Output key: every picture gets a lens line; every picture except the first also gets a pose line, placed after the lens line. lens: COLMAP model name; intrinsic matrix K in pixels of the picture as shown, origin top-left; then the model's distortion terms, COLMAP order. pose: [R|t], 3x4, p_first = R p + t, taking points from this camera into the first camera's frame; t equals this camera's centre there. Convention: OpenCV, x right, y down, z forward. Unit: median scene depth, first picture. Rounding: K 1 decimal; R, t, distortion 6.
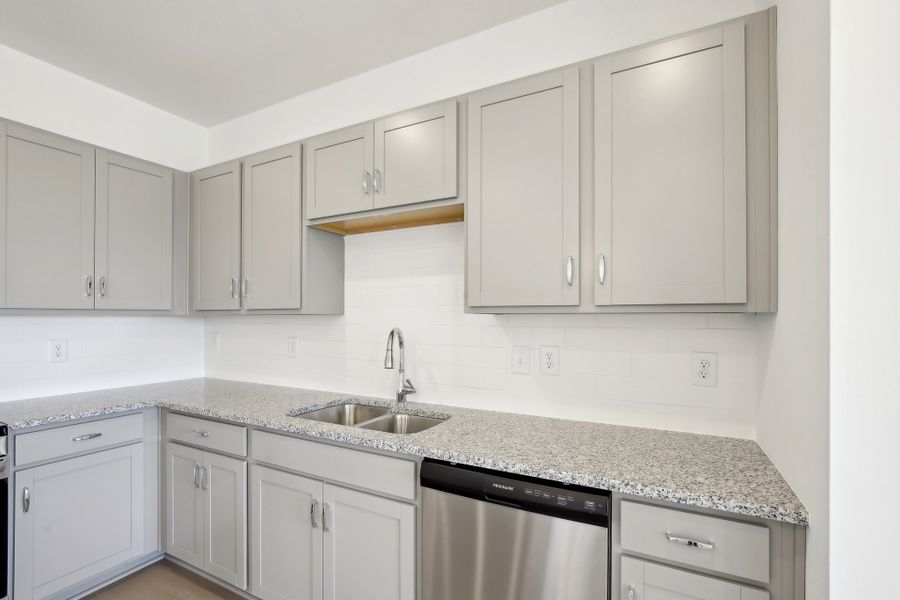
lens RADIAL K [[409.0, 0, 454.6], [0, 409.0, 316.5], [0, 0, 1]] dist [-0.012101, 0.000901]
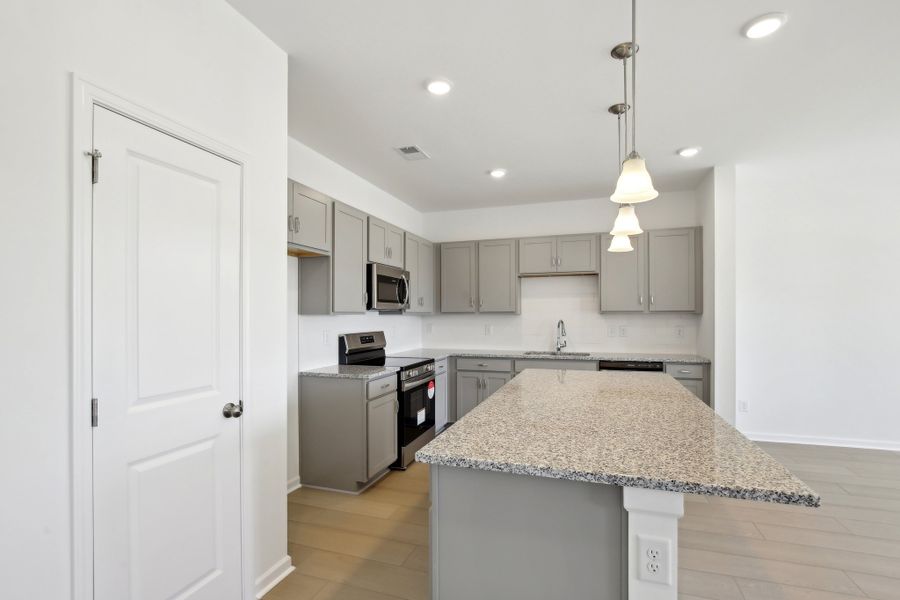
lens RADIAL K [[423.8, 0, 454.6], [0, 423.8, 314.6], [0, 0, 1]] dist [-0.002063, -0.000026]
pose [[0.987709, -0.005792, 0.156197, -1.135933], [0.005669, 0.999983, 0.001238, -0.008875], [-0.156201, -0.000337, 0.987725, -1.363424]]
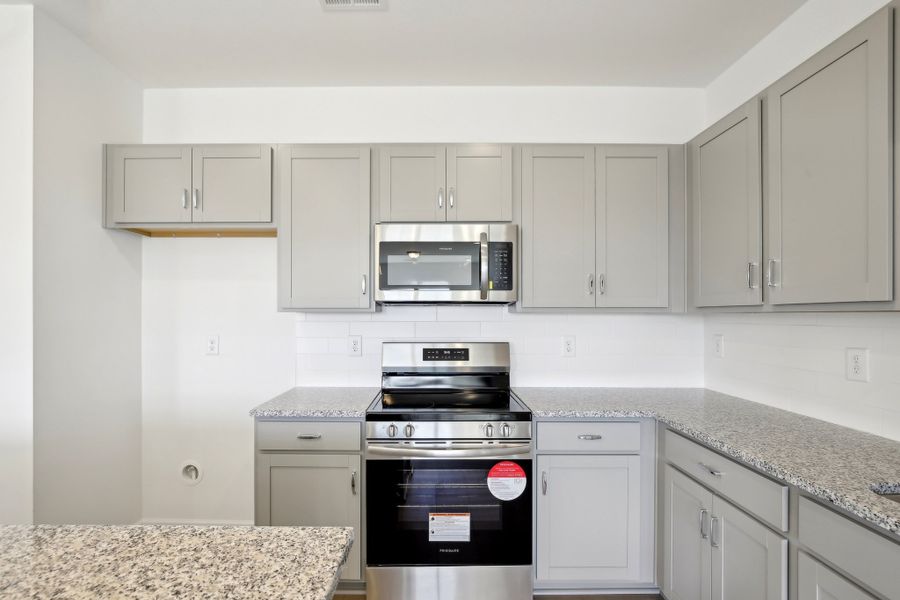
lens RADIAL K [[421.0, 0, 433.1], [0, 421.0, 312.0], [0, 0, 1]] dist [-0.002902, -0.000117]
pose [[0.457558, -0.005514, -0.889162, -0.158540], [0.000971, 0.999983, -0.005701, -0.001400], [0.889179, 0.001745, 0.457556, 0.179505]]
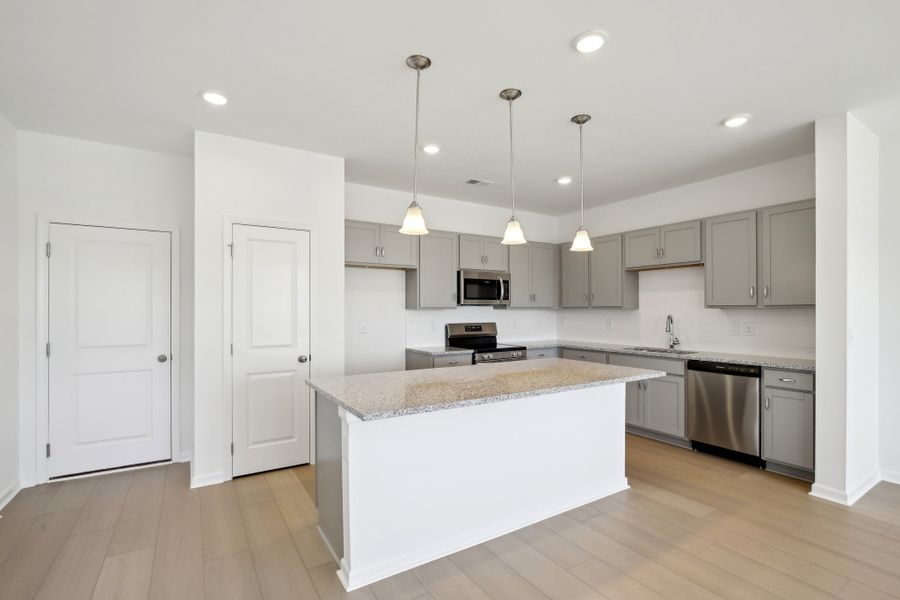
lens RADIAL K [[419.5, 0, 449.7], [0, 419.5, 308.7], [0, 0, 1]] dist [-0.002276, 0.000470]
pose [[0.862225, -0.005593, -0.506494, -0.018843], [0.005310, 0.999984, -0.002003, -0.006993], [0.506497, -0.000962, 0.862241, -1.593307]]
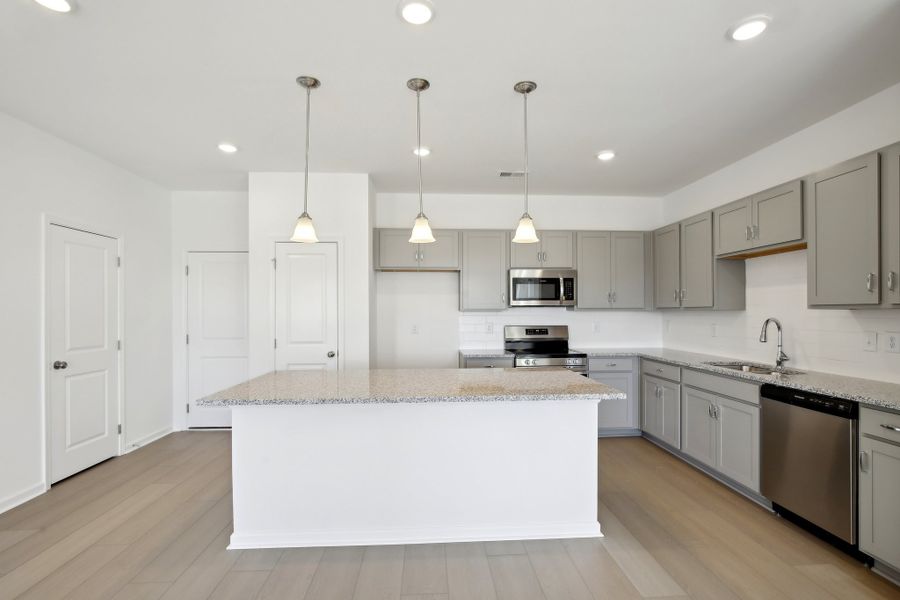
lens RADIAL K [[419.5, 0, 449.7], [0, 419.5, 308.7], [0, 0, 1]] dist [-0.002276, 0.000470]
pose [[0.512148, -0.008651, -0.858853, 0.608422], [0.005962, 0.999961, -0.006518, -0.006283], [0.858876, -0.001783, 0.512180, -0.917522]]
